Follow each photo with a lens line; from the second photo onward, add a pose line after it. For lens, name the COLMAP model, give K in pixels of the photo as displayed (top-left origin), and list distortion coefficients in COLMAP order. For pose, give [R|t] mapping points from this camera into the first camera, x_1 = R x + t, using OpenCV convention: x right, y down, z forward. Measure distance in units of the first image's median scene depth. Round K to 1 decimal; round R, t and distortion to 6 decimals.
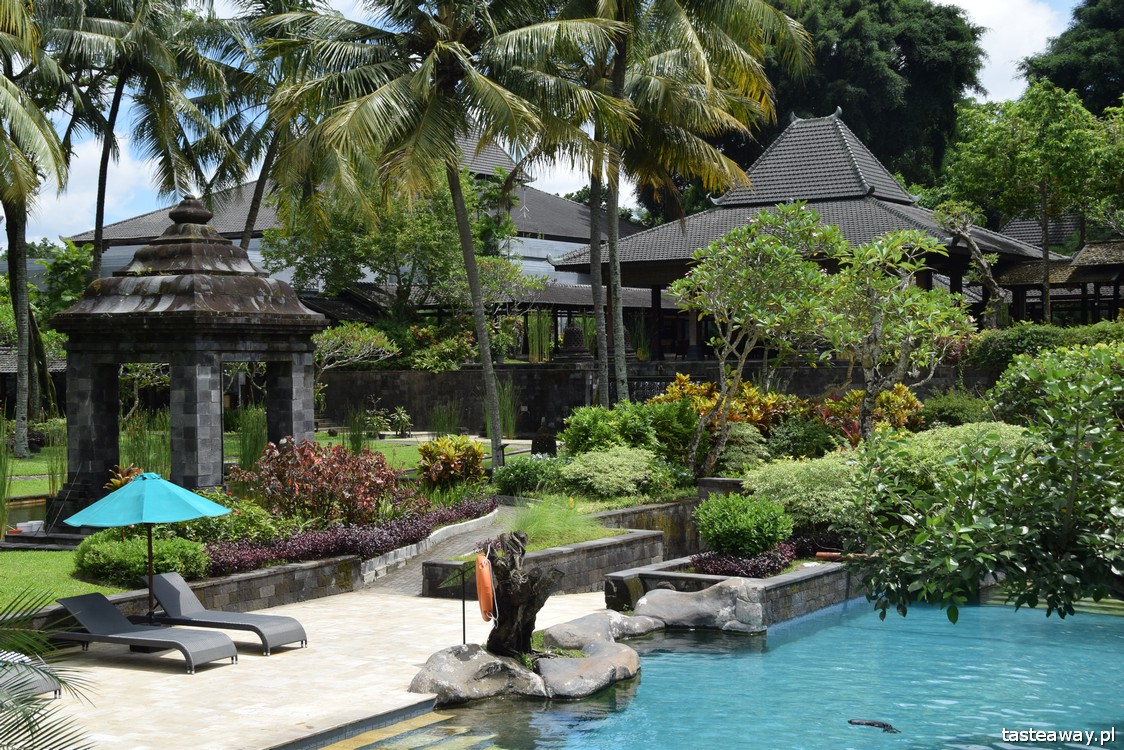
lens RADIAL K [[1701.4, 0, 563.5], [0, 1701.4, 376.5], [0, 0, 1]] dist [0.187694, 0.000000]
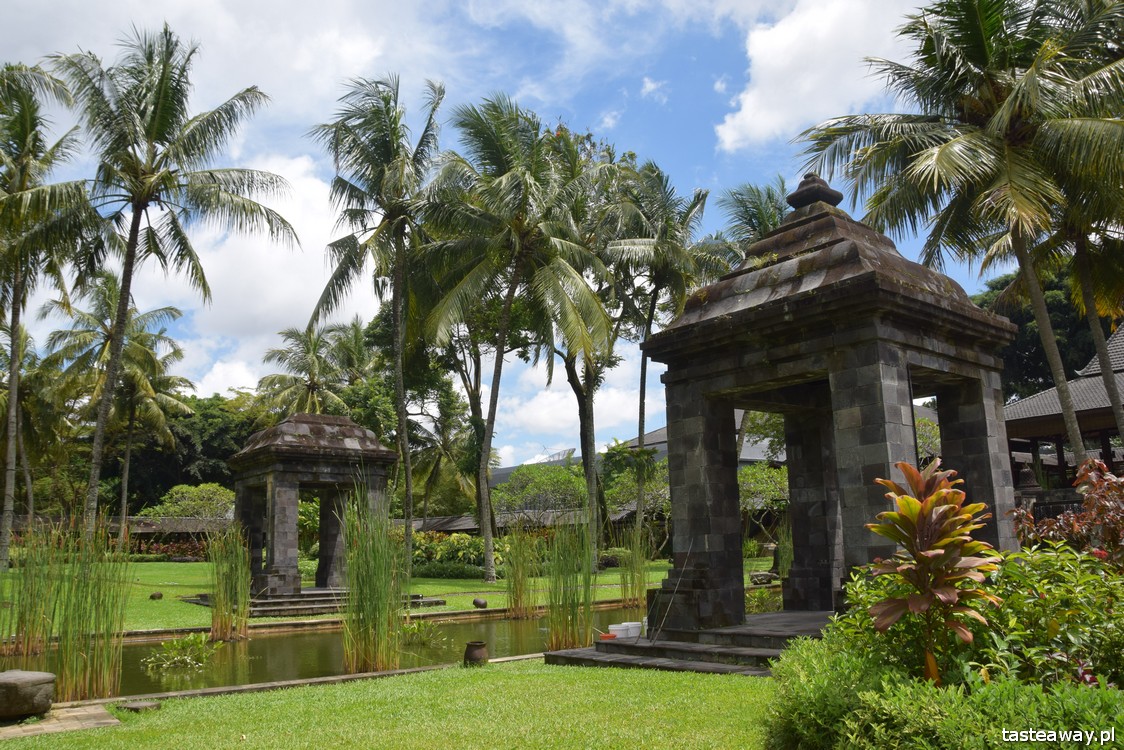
lens RADIAL K [[880.2, 0, 561.7], [0, 880.2, 374.7], [0, 0, 1]] dist [-0.085082, -0.002084]
pose [[0.945802, -0.082662, -0.314048, -0.216104], [0.020440, 0.980297, -0.196470, 0.054578], [0.324101, 0.179402, 0.928856, 0.651385]]
